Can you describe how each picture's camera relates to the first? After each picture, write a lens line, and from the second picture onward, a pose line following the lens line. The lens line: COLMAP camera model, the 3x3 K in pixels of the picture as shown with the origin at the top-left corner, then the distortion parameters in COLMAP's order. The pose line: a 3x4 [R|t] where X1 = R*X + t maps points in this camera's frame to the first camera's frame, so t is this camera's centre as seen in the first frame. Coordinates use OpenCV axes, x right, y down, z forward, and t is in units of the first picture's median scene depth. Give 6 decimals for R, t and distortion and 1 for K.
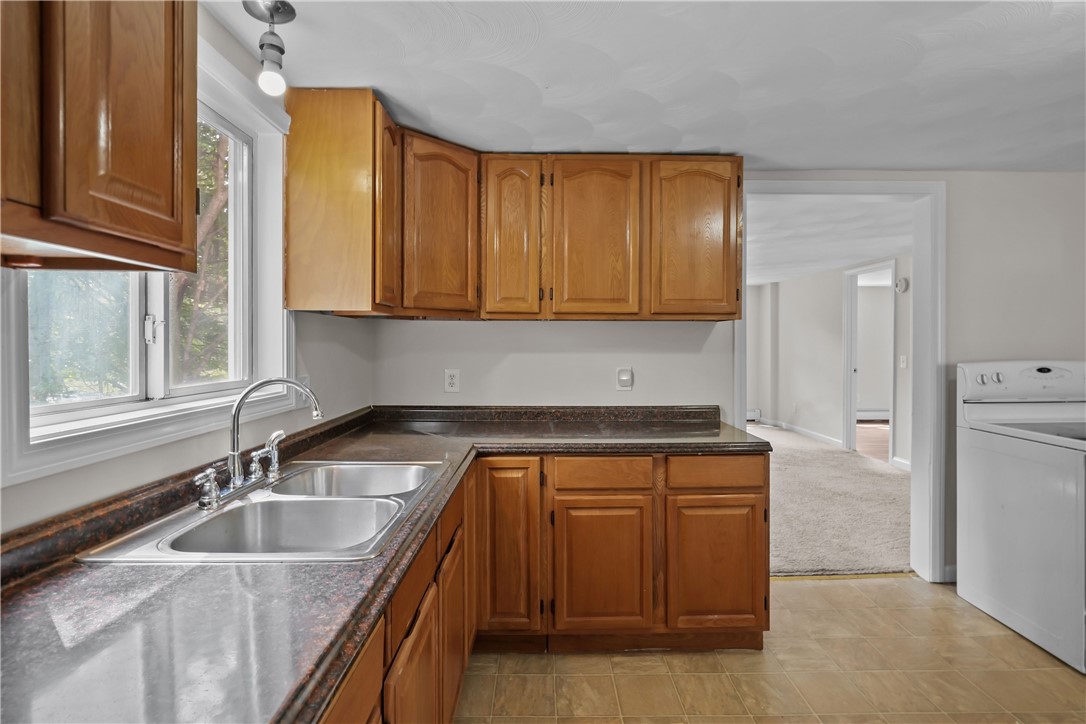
lens RADIAL K [[523.1, 0, 548.7], [0, 523.1, 351.8], [0, 0, 1]] dist [-0.008355, 0.005325]
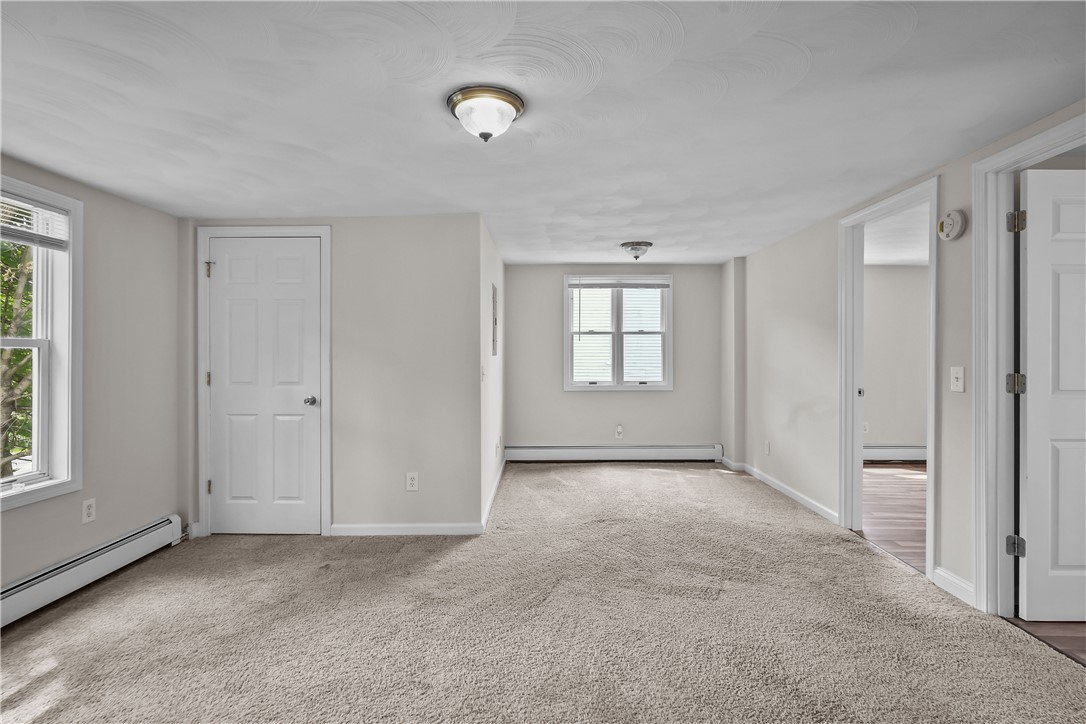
lens RADIAL K [[523.1, 0, 546.3], [0, 523.1, 355.6], [0, 0, 1]] dist [-0.008355, 0.005325]
pose [[0.999873, 0.001767, -0.015831, 0.567774], [-0.001939, 0.999939, -0.010884, 0.005929], [0.015811, 0.010914, 0.999815, 0.950524]]
